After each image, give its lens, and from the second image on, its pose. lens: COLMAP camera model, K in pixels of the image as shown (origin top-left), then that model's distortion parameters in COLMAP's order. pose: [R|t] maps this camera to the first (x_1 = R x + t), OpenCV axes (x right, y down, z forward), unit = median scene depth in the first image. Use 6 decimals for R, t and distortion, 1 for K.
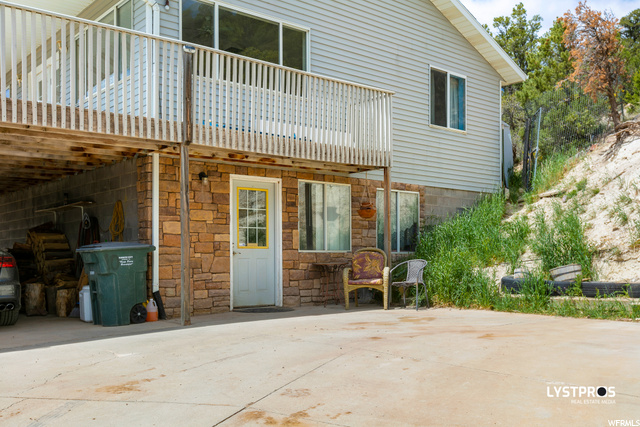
lens RADIAL K [[650.0, 0, 320.0], [0, 650.0, 213.5], [0, 0, 1]] dist [-0.012352, -0.009049]
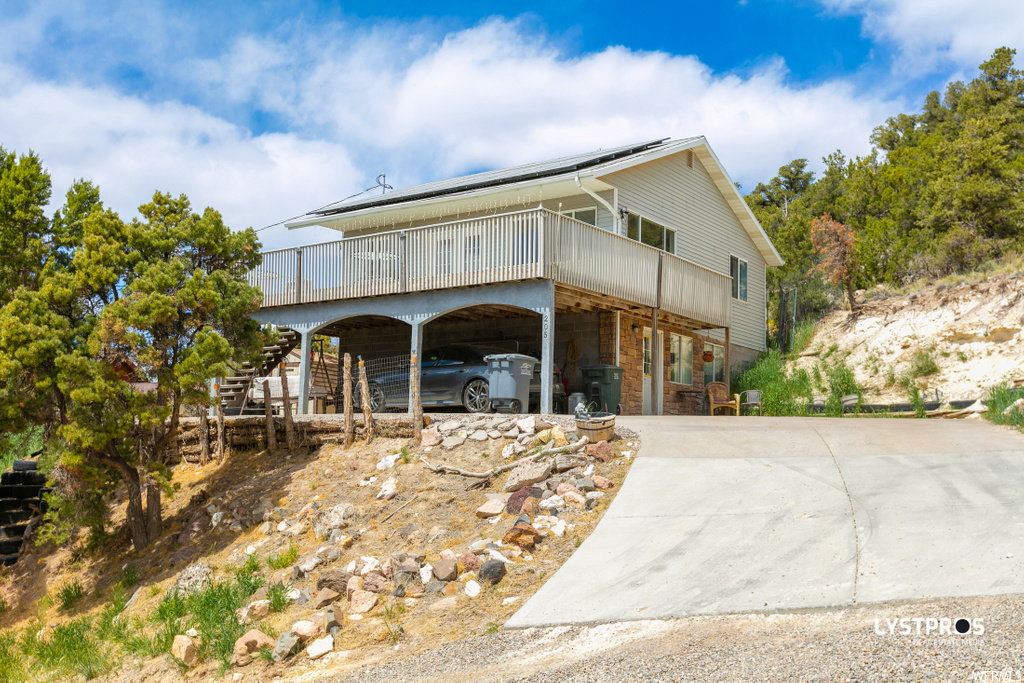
lens RADIAL K [[1000.8, 0, 512.0], [0, 1000.8, 341.5], [0, 0, 1]] dist [-0.011206, -0.007449]
pose [[0.970455, 0.060775, 0.233505, -0.875309], [-0.051500, 0.997631, -0.045619, 0.085890], [-0.235724, 0.032246, 0.971285, -1.051731]]
